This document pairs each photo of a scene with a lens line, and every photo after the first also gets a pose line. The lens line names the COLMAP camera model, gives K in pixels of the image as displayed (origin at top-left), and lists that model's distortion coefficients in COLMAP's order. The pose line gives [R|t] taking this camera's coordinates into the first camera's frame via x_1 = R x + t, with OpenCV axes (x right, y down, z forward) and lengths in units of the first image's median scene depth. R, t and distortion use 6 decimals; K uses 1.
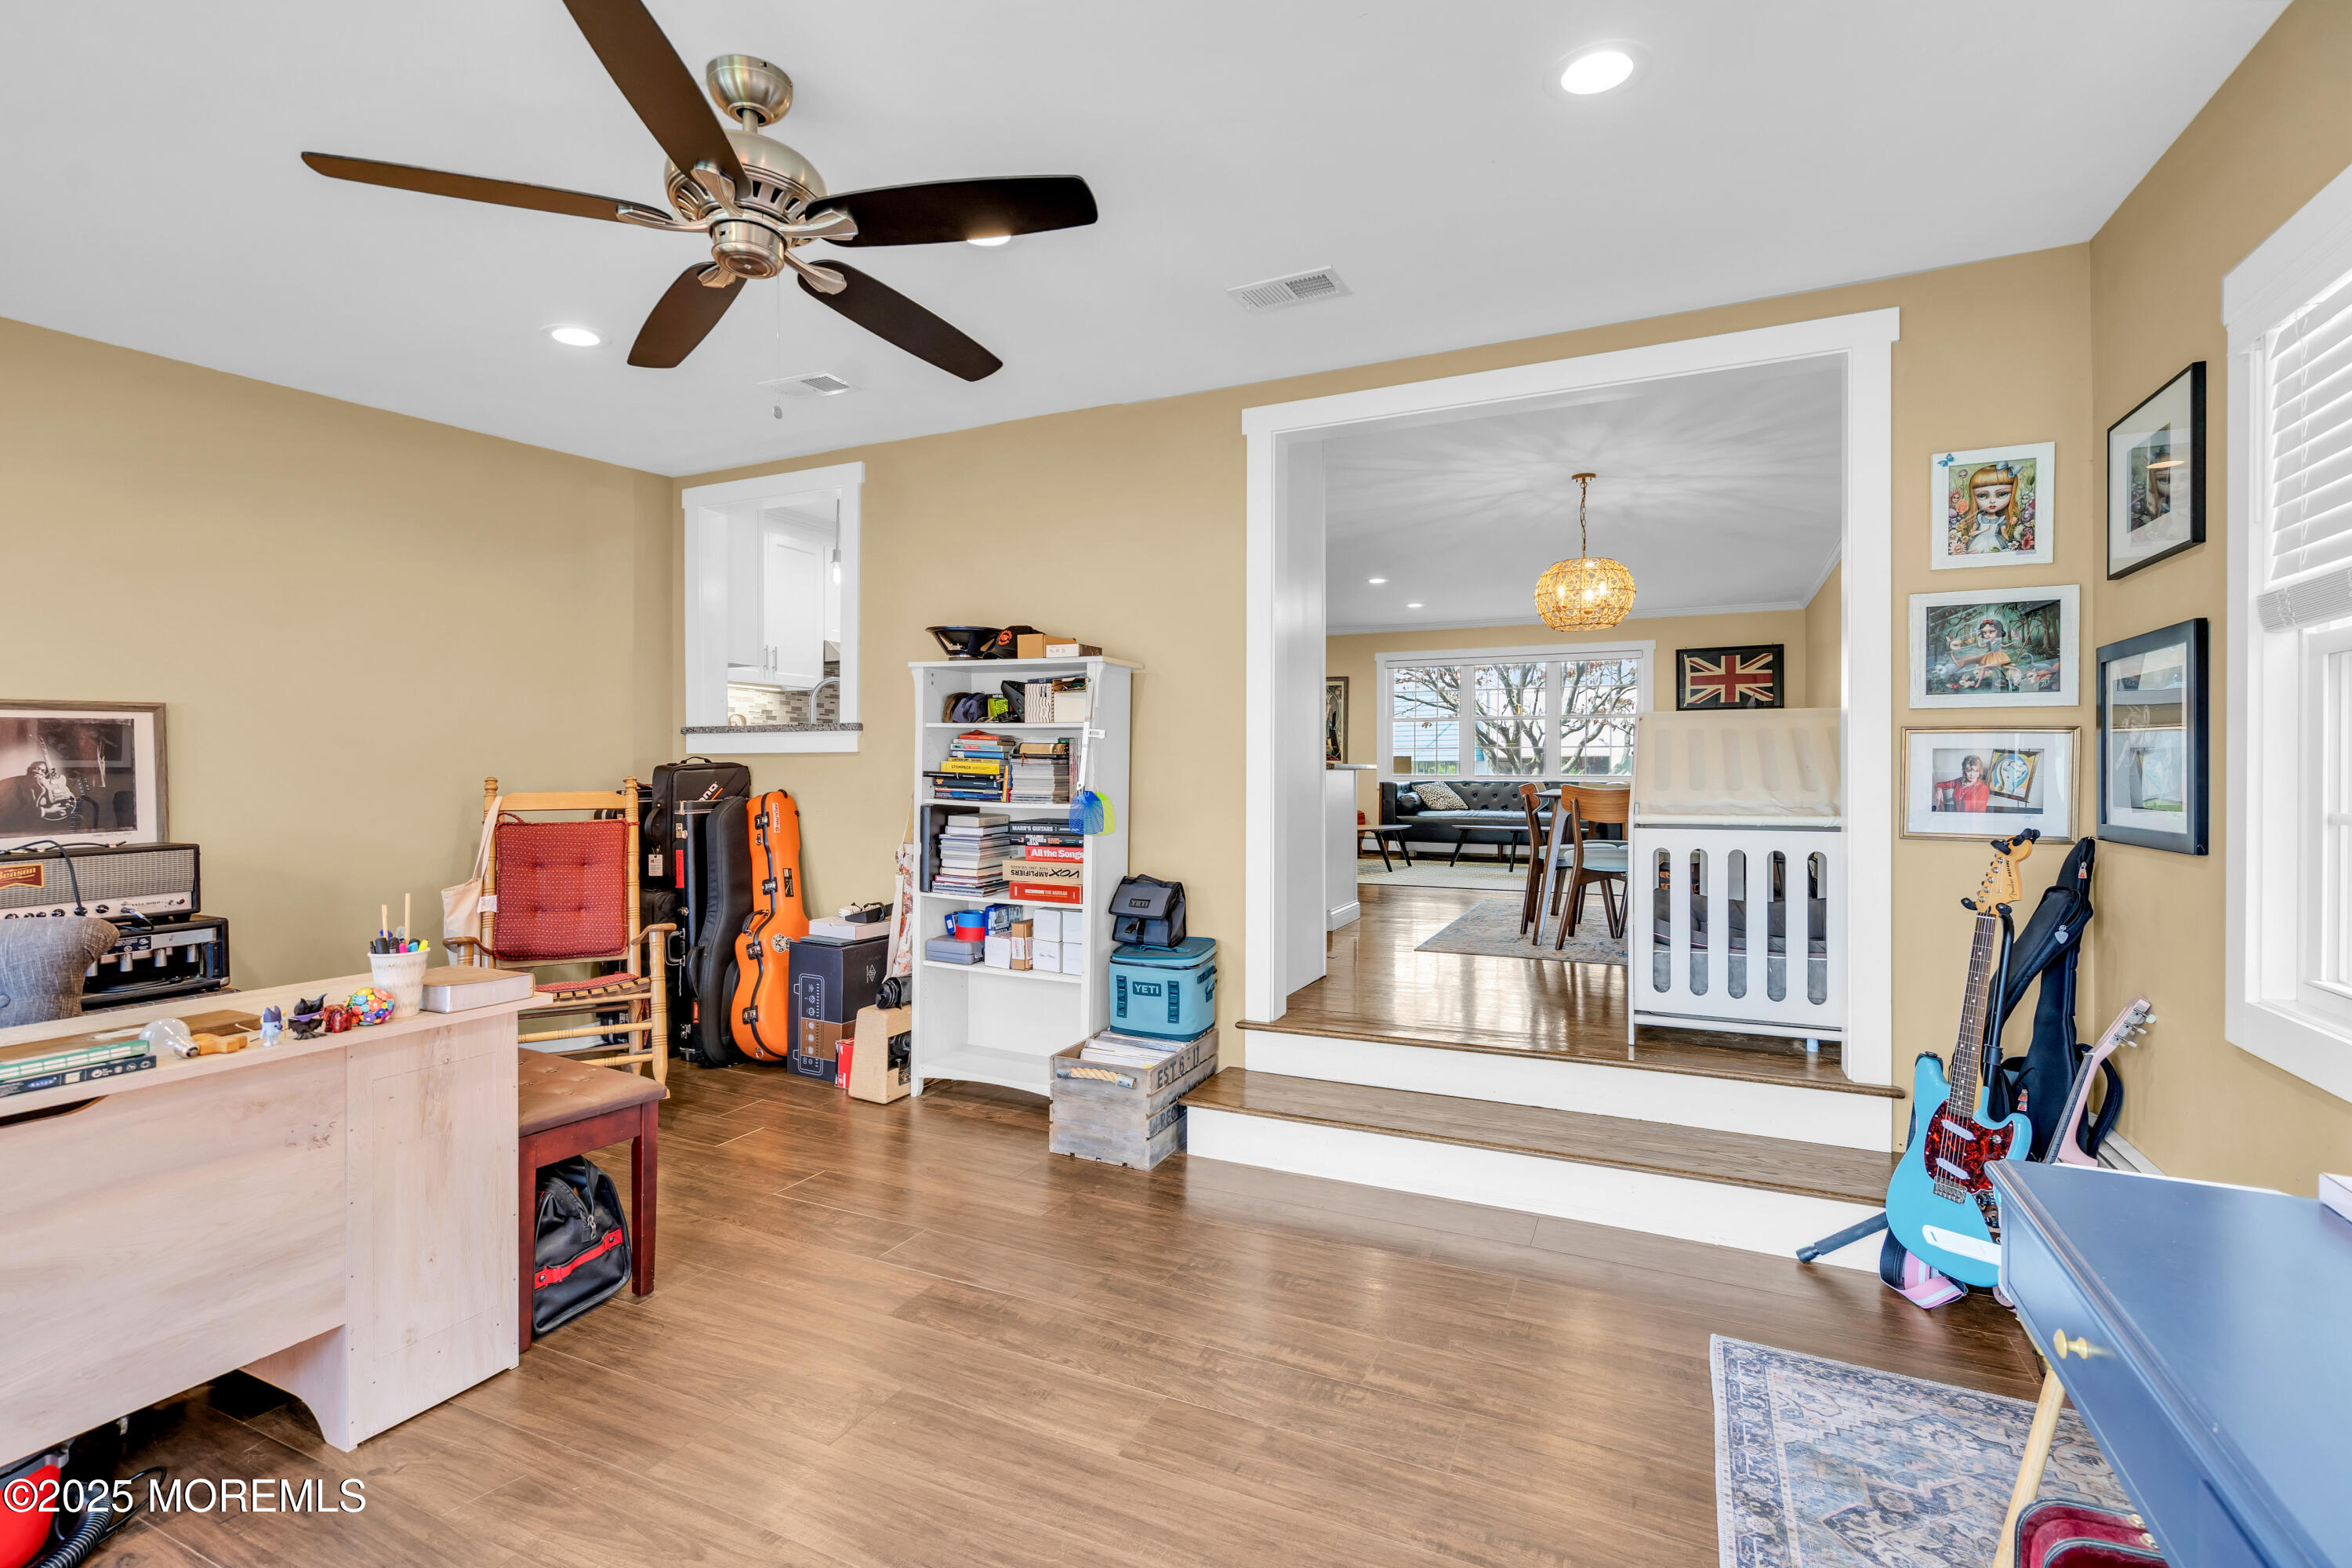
lens RADIAL K [[1068.0, 0, 1171.8], [0, 1068.0, 773.4], [0, 0, 1]] dist [-0.002861, 0.000665]
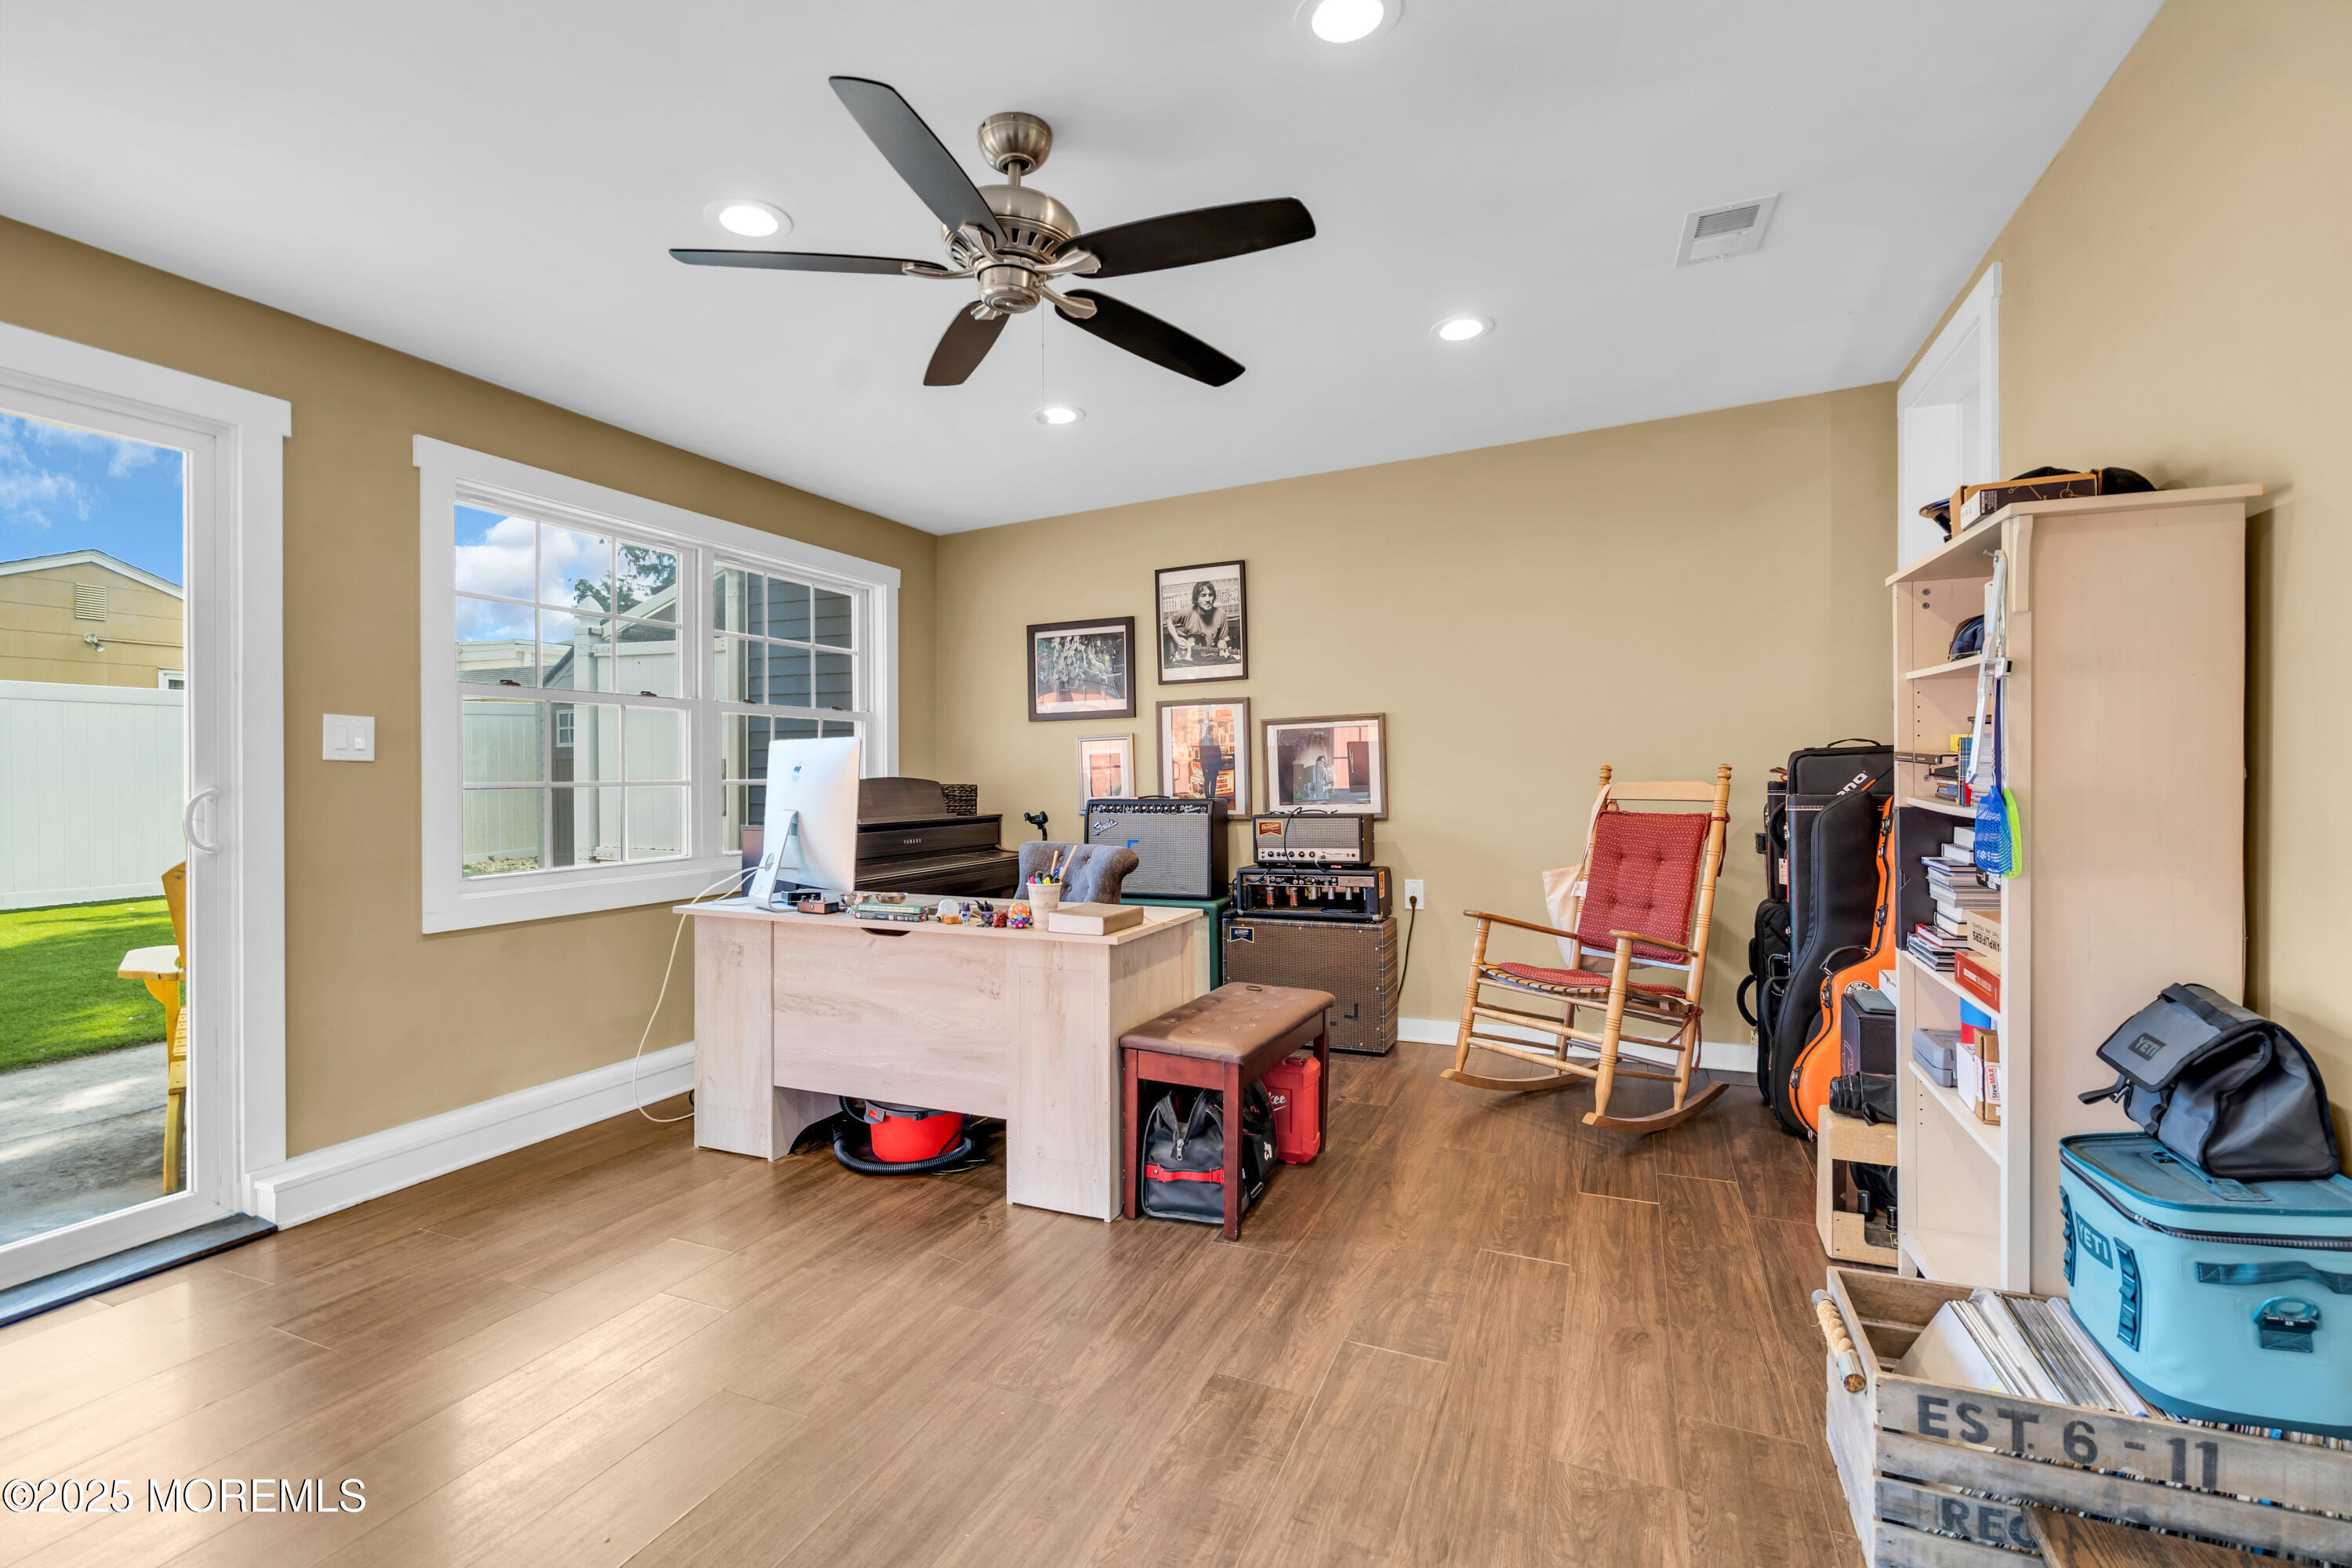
lens RADIAL K [[1068.0, 0, 1171.8], [0, 1068.0, 773.4], [0, 0, 1]] dist [-0.002861, 0.000665]
pose [[0.045586, 0.001964, -0.998959, 0.468165], [0.002335, 0.999995, 0.002073, 0.010233], [0.998958, -0.002427, 0.045581, 0.713828]]
